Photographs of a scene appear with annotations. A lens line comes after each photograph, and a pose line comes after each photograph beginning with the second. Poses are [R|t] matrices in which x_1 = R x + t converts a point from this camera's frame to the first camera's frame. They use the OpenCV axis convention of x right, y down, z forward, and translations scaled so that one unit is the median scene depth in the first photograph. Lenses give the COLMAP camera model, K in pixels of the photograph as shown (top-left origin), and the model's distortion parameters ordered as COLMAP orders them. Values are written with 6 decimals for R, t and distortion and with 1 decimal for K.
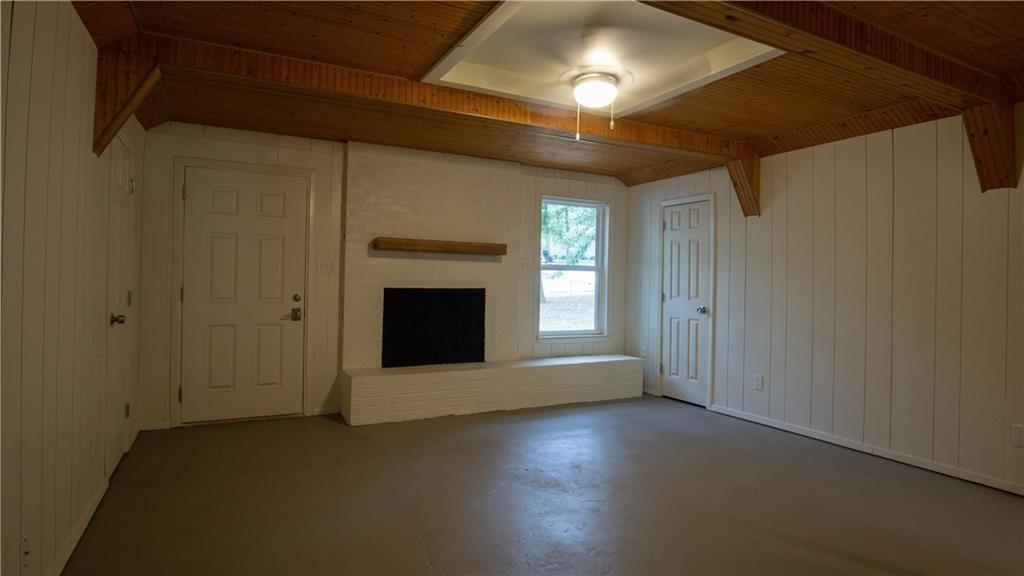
lens RADIAL K [[552.4, 0, 510.5], [0, 552.4, 281.5], [0, 0, 1]] dist [-0.028801, 0.003718]
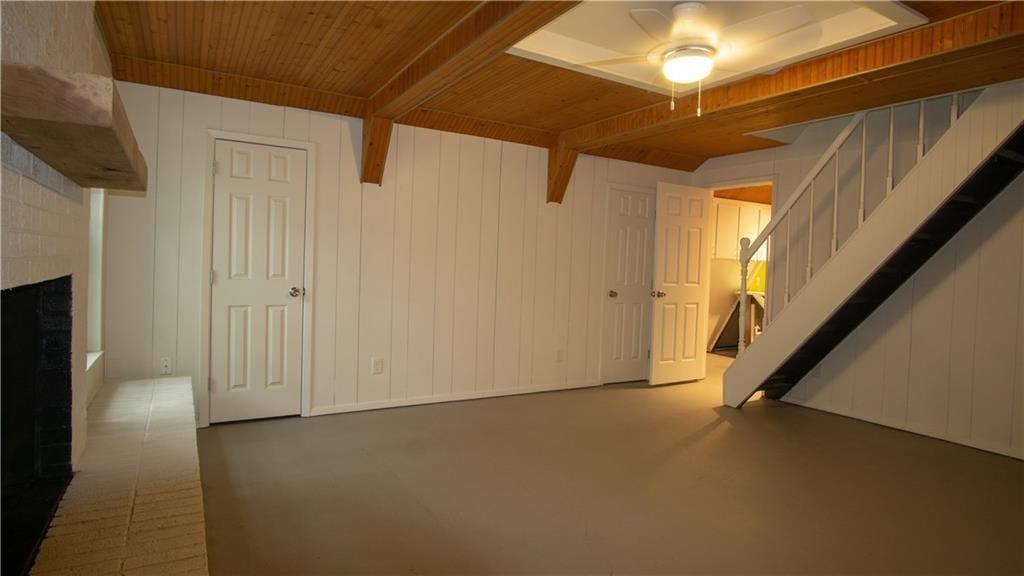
lens RADIAL K [[552.4, 0, 509.3], [0, 552.4, 289.0], [0, 0, 1]] dist [-0.028801, 0.003718]
pose [[-0.057980, -0.062776, 0.996342, -0.424952], [-0.031195, 0.997648, 0.061042, -0.008803], [-0.997830, -0.027541, -0.059802, 0.736869]]
